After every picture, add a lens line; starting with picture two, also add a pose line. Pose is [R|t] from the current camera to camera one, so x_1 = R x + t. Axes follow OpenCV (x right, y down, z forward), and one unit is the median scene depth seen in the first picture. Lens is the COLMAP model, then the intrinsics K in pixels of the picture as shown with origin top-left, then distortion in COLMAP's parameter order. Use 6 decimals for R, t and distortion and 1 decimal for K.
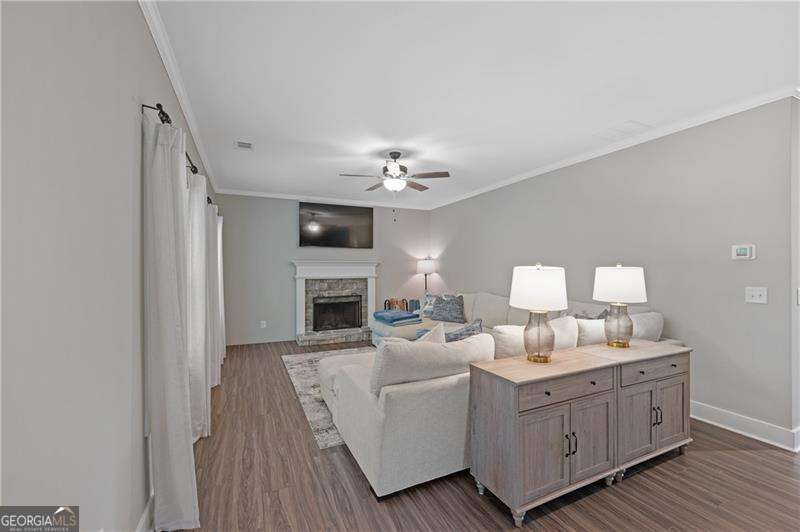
lens RADIAL K [[329.3, 0, 395.9], [0, 329.3, 270.4], [0, 0, 1]] dist [0.003179, -0.000259]
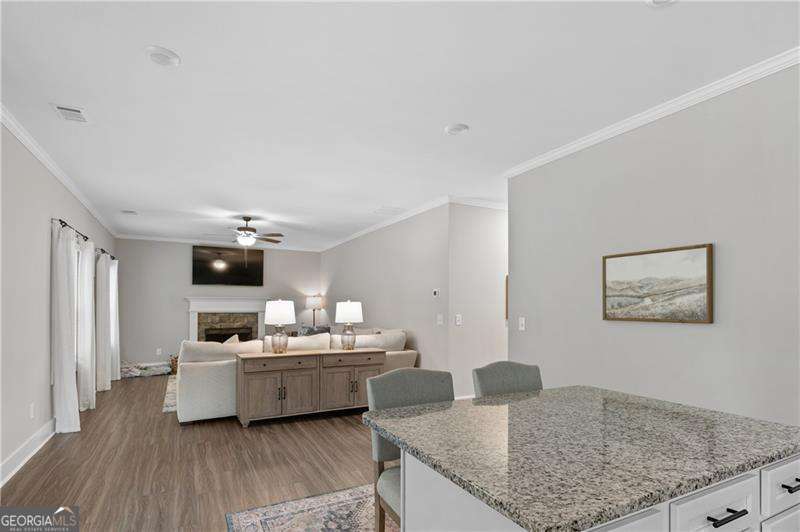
lens RADIAL K [[405.7, 0, 395.0], [0, 405.7, 305.8], [0, 0, 1]] dist [-0.003750, -0.000158]
pose [[0.998725, 0.006303, 0.050083, 0.340012], [-0.005849, 0.999941, -0.009203, 0.011409], [-0.050138, 0.008898, 0.998703, -0.443024]]
